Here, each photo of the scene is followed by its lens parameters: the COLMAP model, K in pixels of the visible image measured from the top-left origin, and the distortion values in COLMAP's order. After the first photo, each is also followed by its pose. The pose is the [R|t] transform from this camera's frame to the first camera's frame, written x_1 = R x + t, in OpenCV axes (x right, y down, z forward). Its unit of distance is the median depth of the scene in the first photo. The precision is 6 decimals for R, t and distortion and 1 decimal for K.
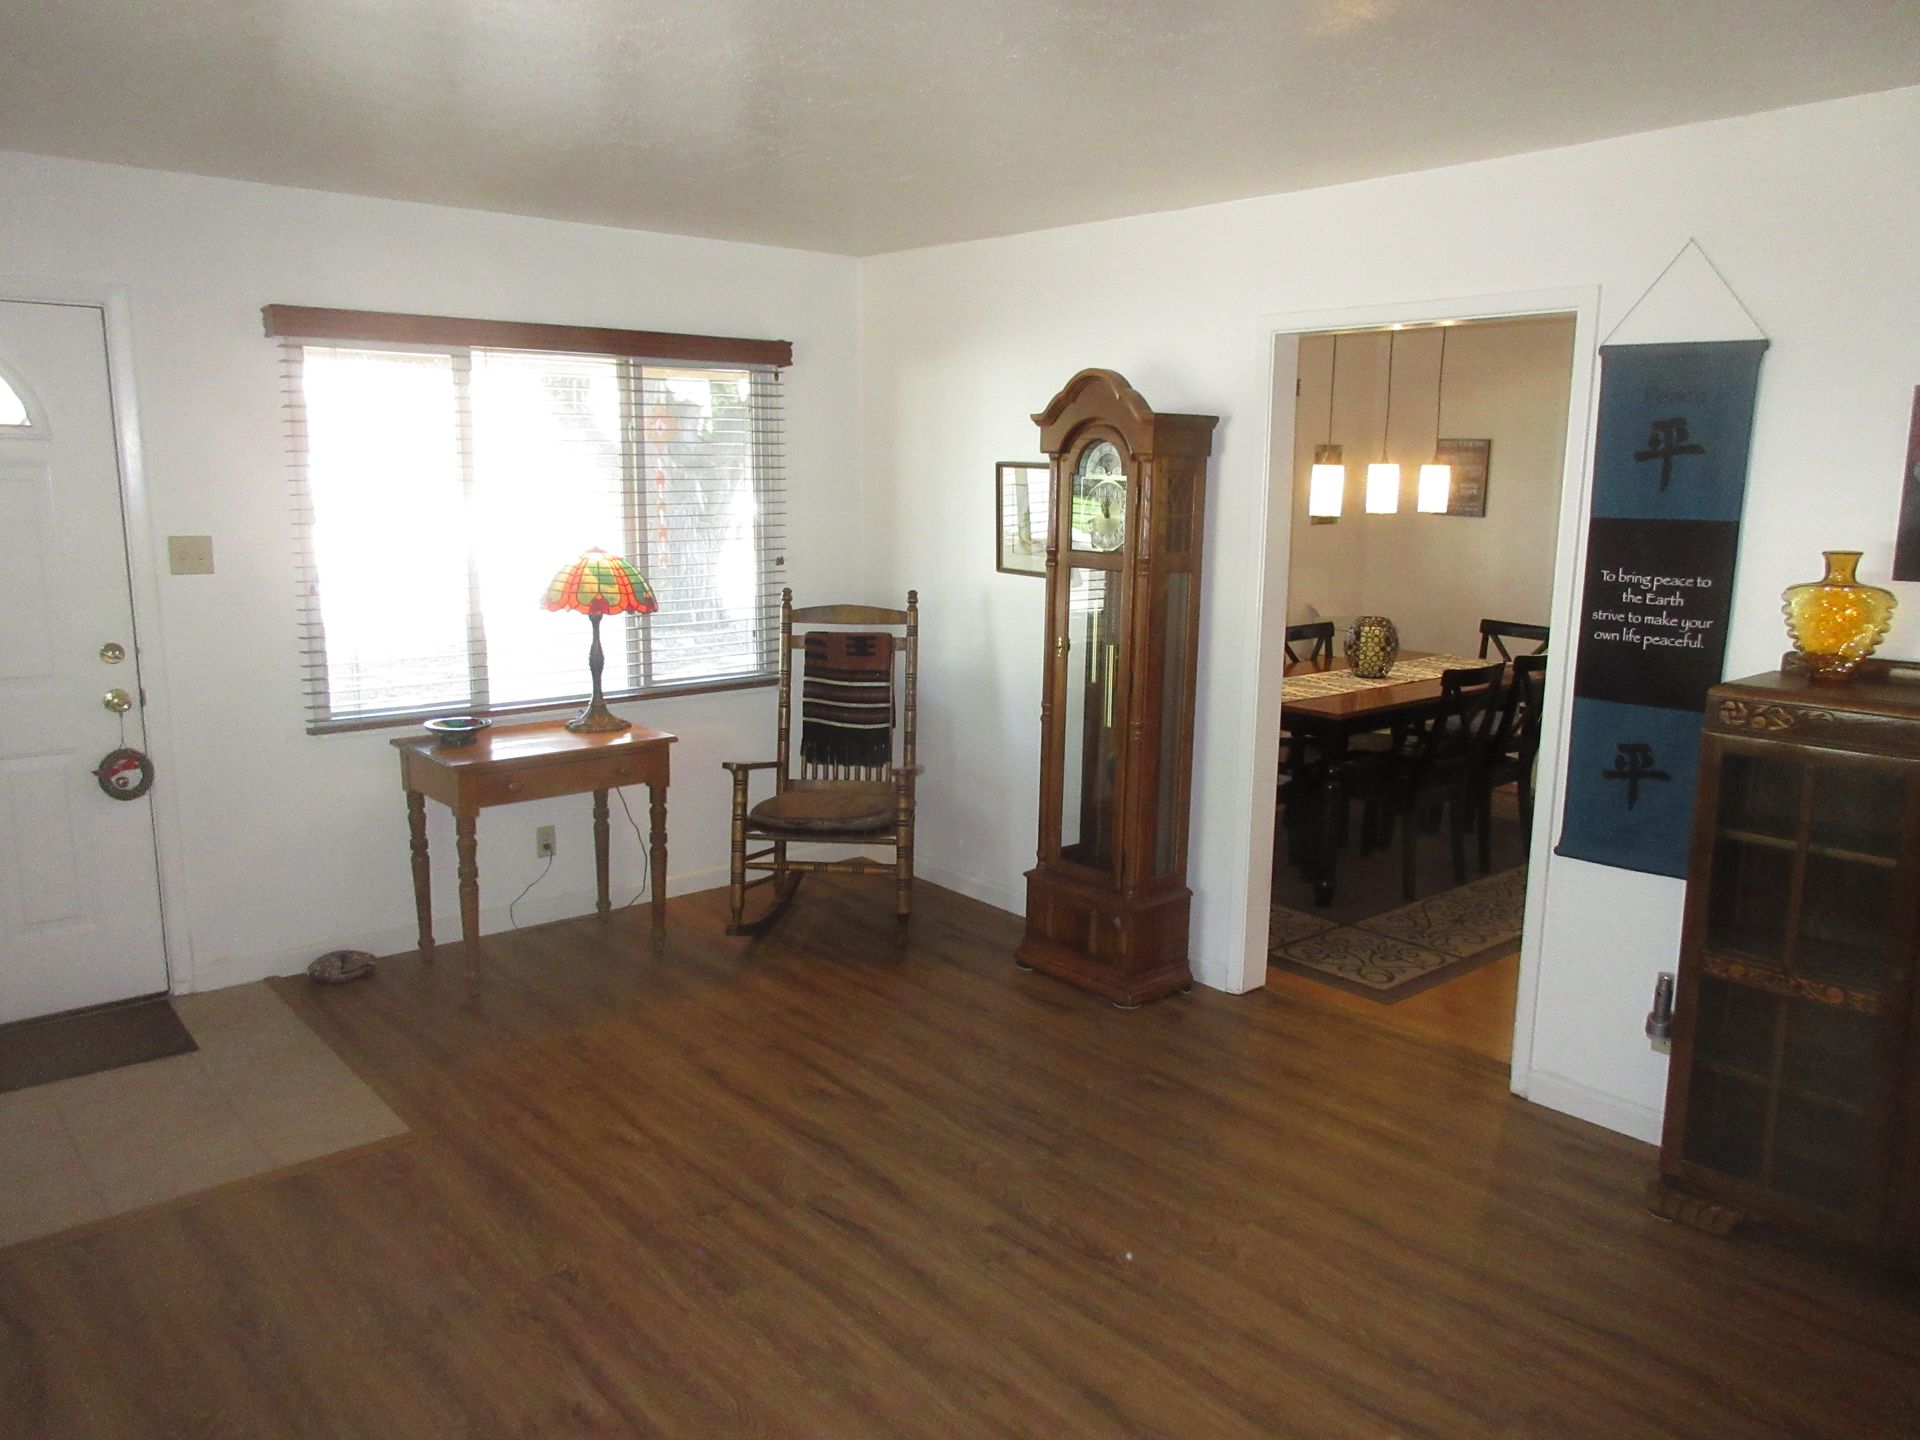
lens RADIAL K [[1436.0, 0, 974.9], [0, 1436.0, 728.6], [0, 0, 1]] dist [0.007875, 0.003257]
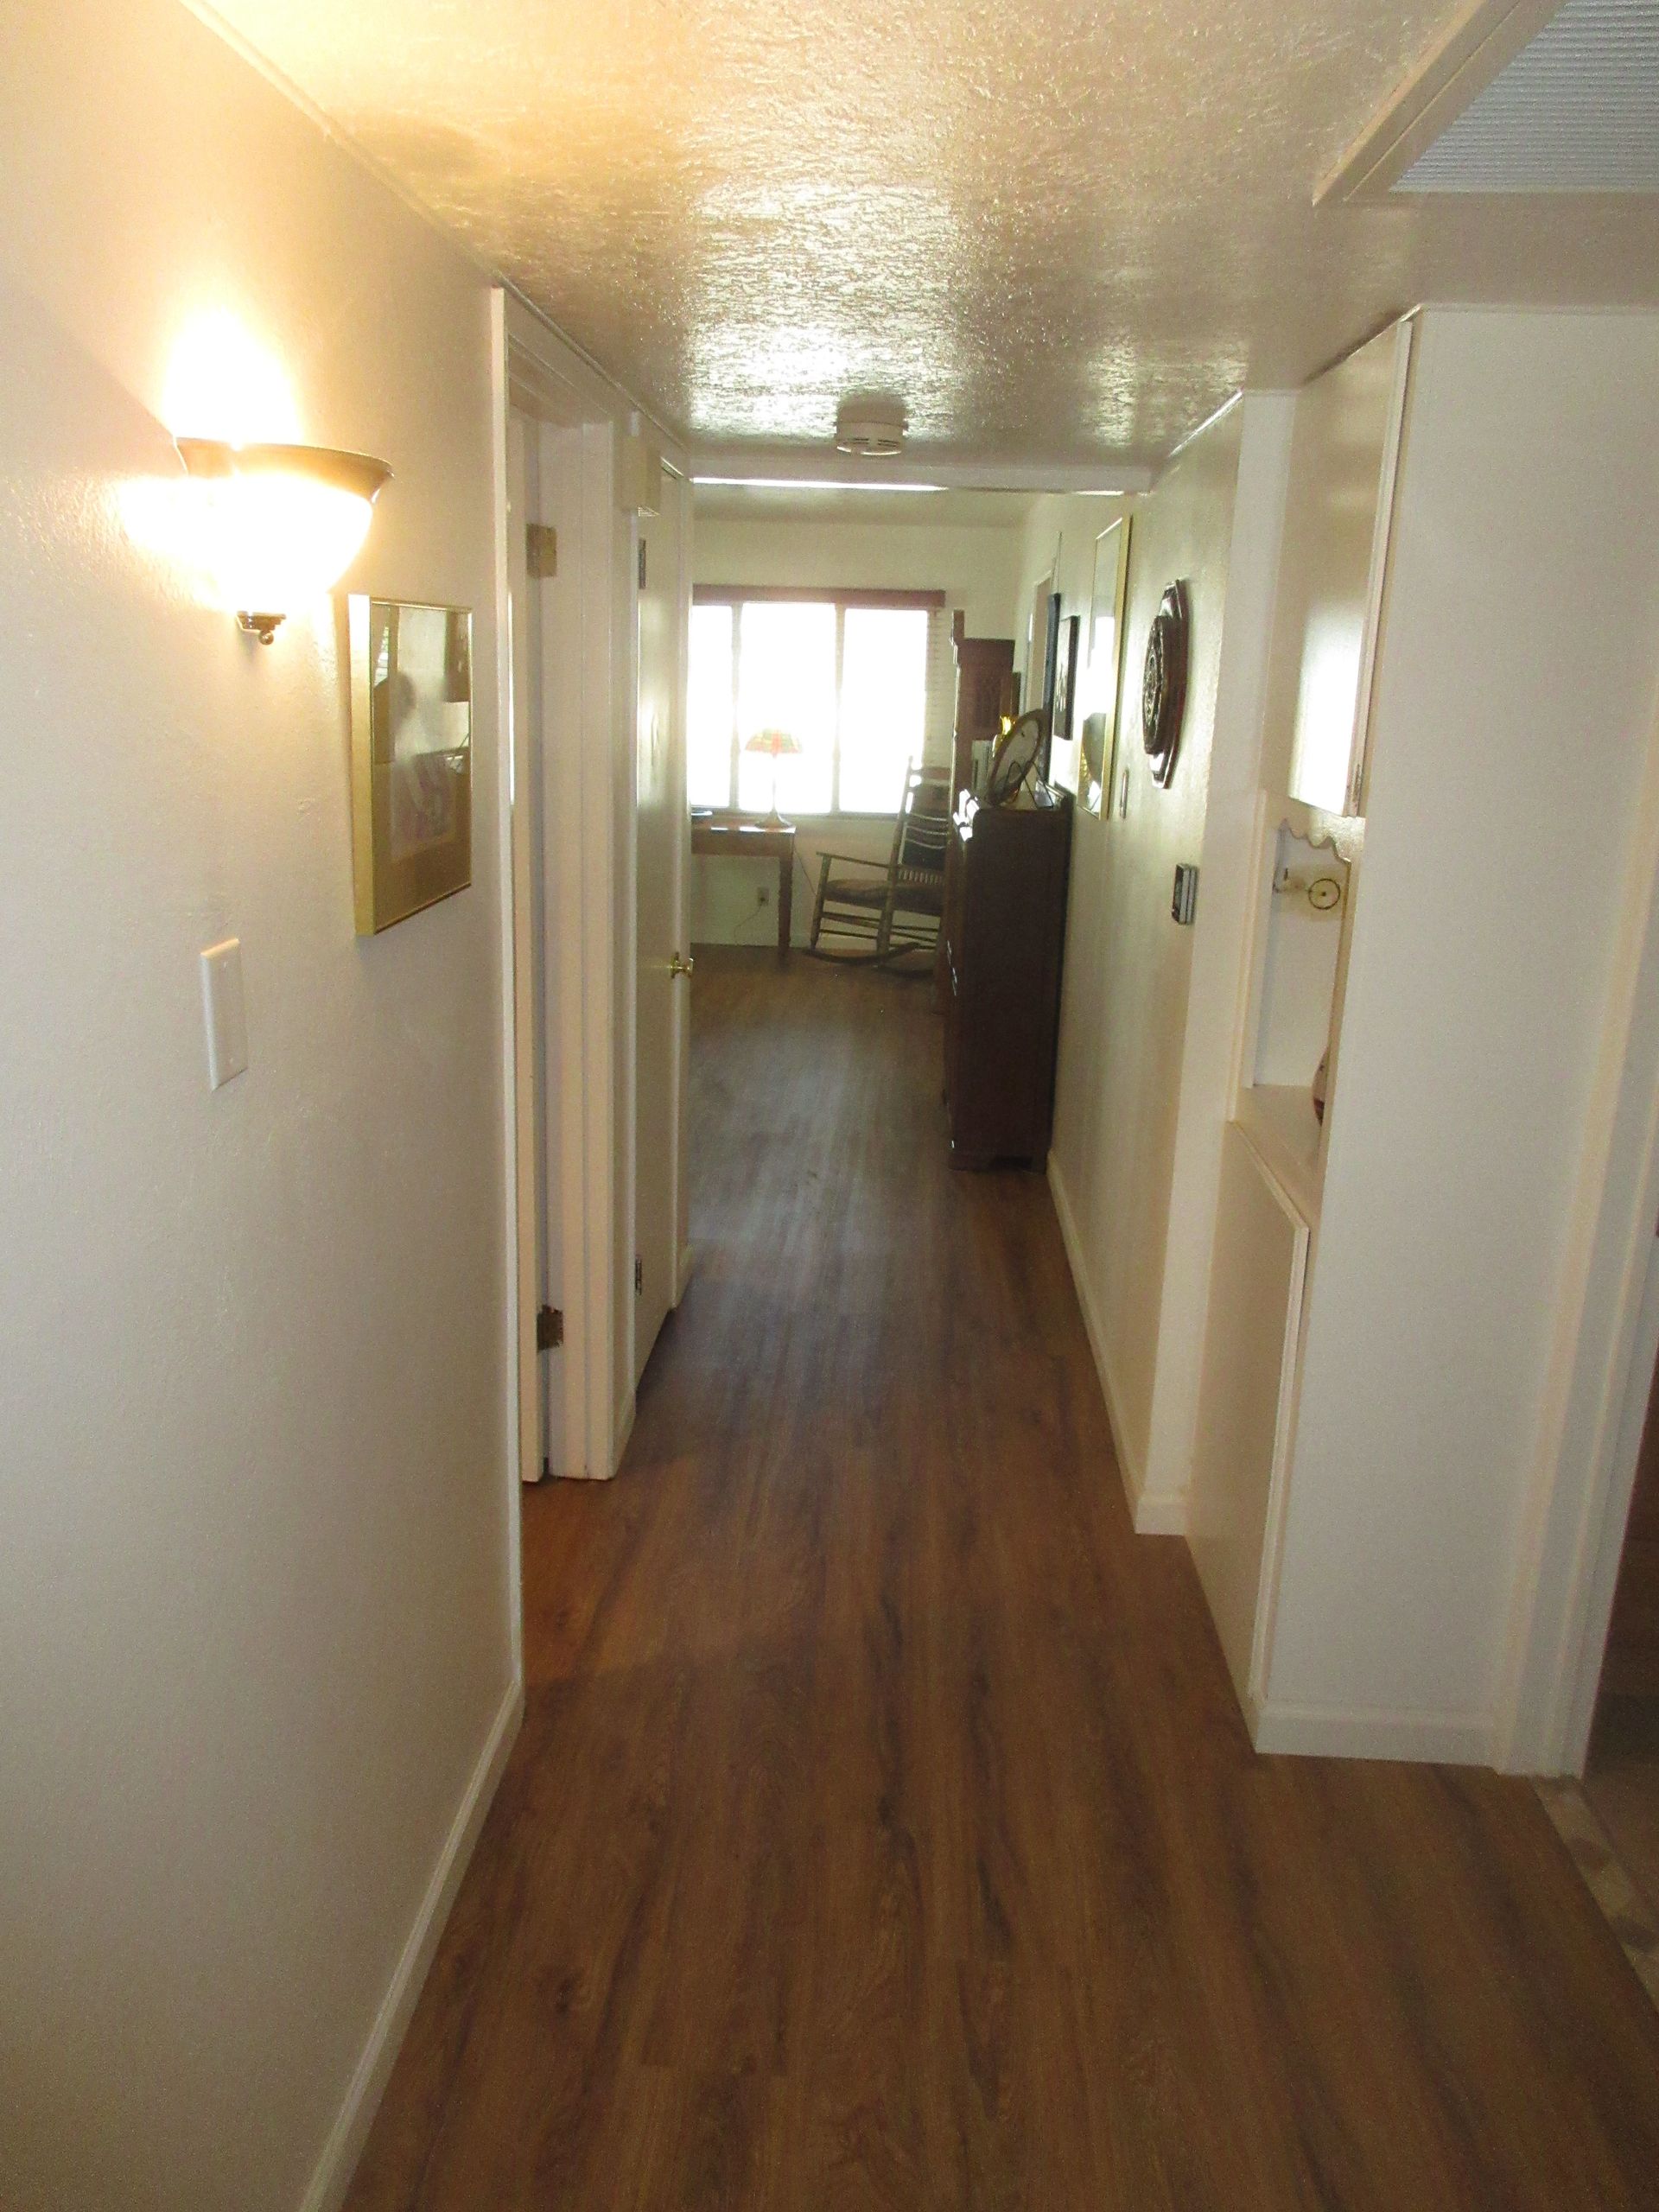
lens RADIAL K [[1654.4, 0, 816.5], [0, 1654.4, 1110.3], [0, 0, 1]] dist [0.007875, 0.003257]
pose [[0.713285, 0.191170, -0.674299, 1.633745], [-0.150385, 0.981420, 0.119162, 0.126698], [0.684551, 0.016408, 0.728781, -0.557530]]
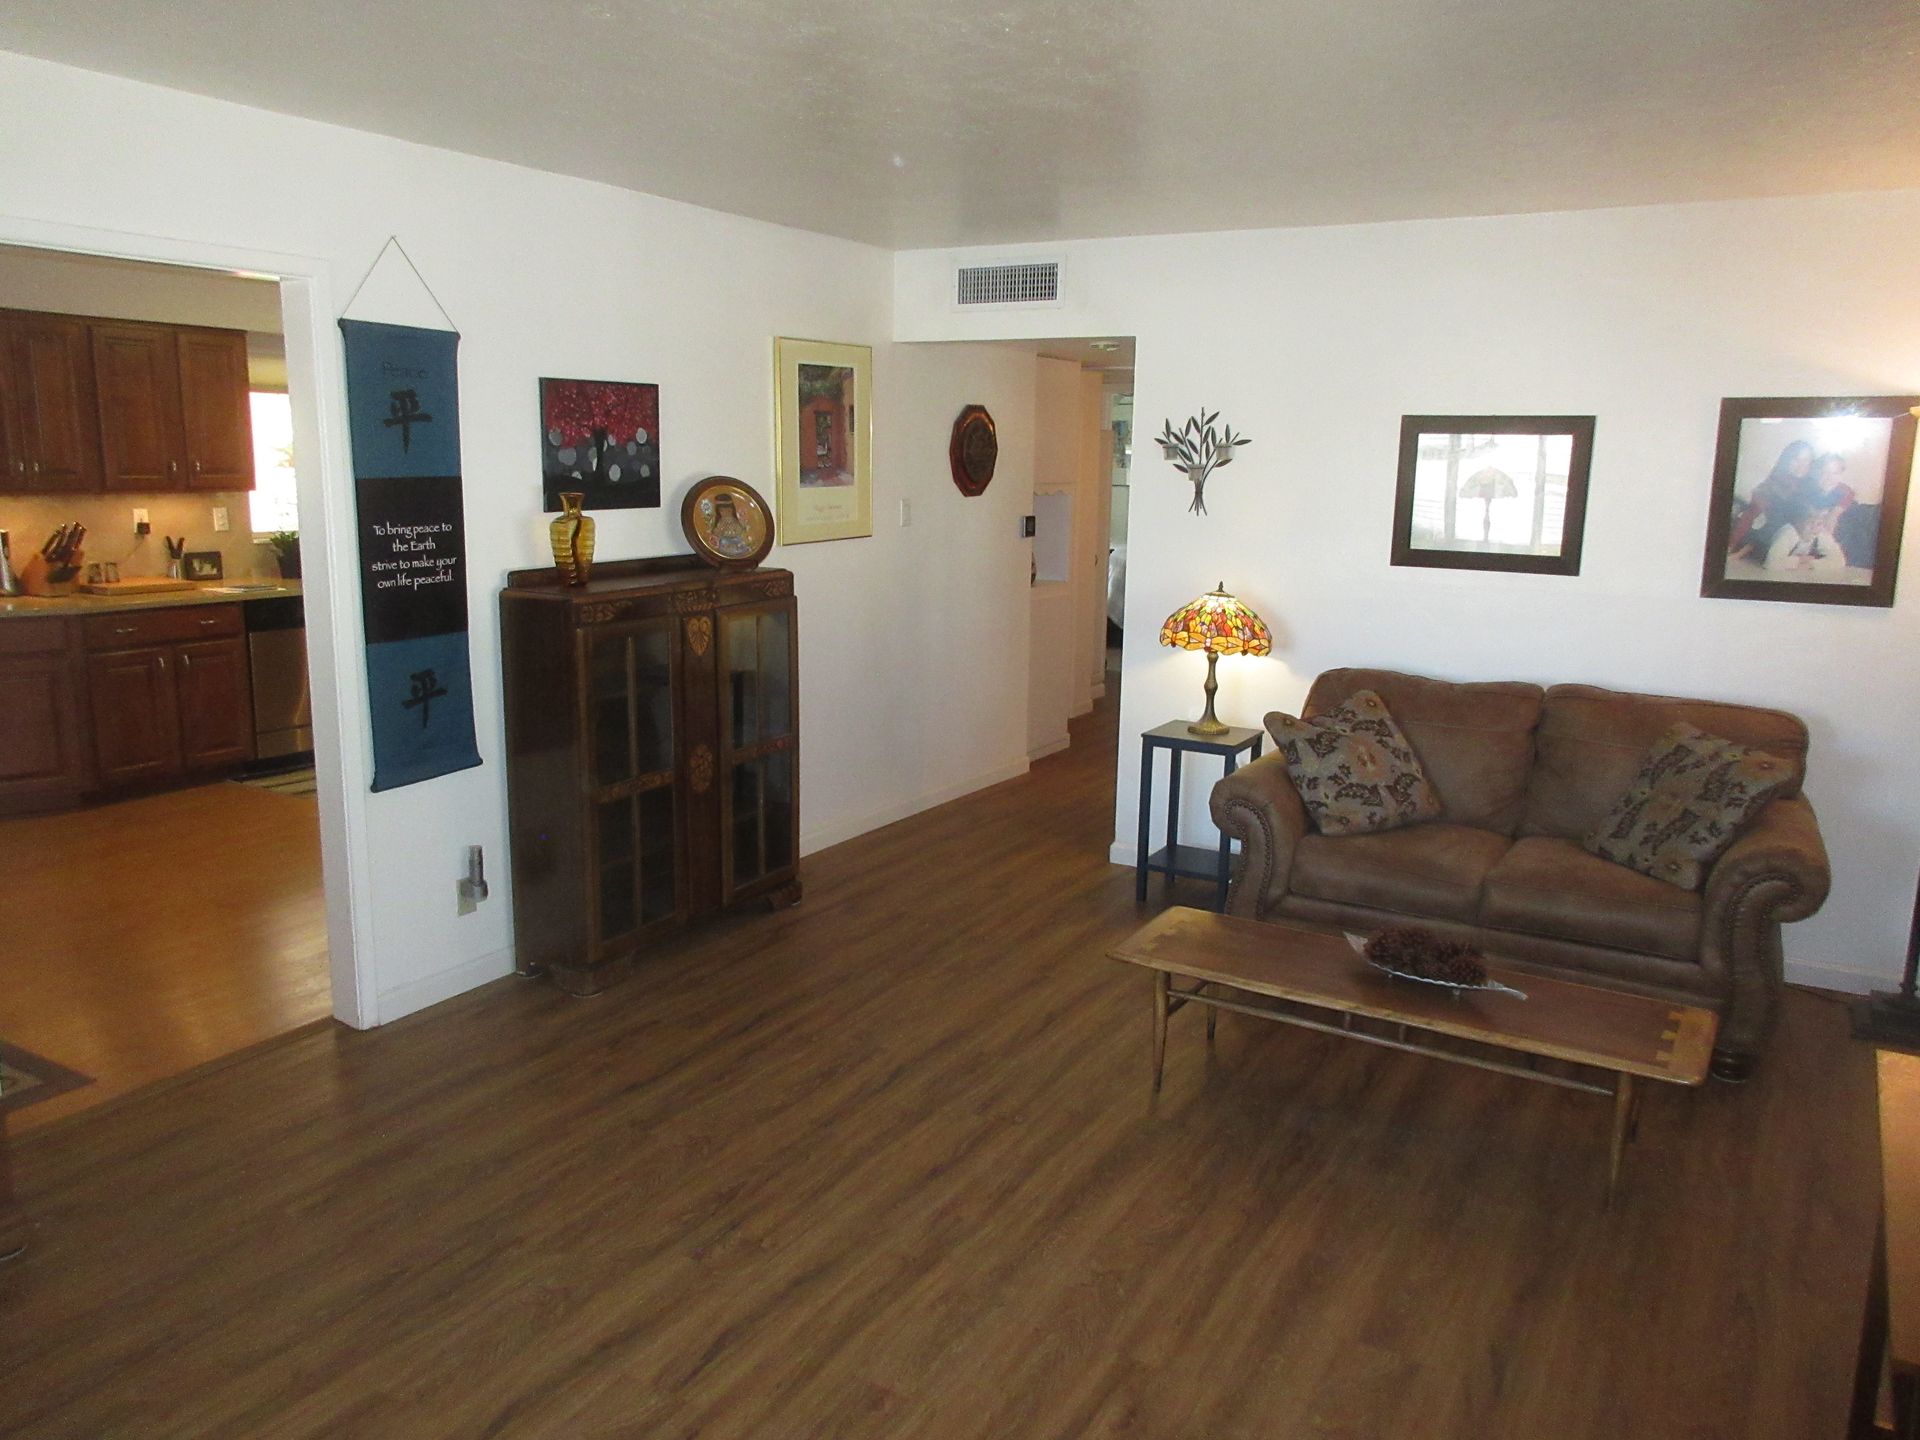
lens RADIAL K [[1436.0, 0, 962.8], [0, 1436.0, 725.5], [0, 0, 1]] dist [0.007875, 0.003257]
pose [[-0.321936, -0.200087, 0.925377, -0.770001], [0.154193, 0.953282, 0.259765, -0.183087], [-0.934121, 0.226314, -0.276044, 0.927283]]
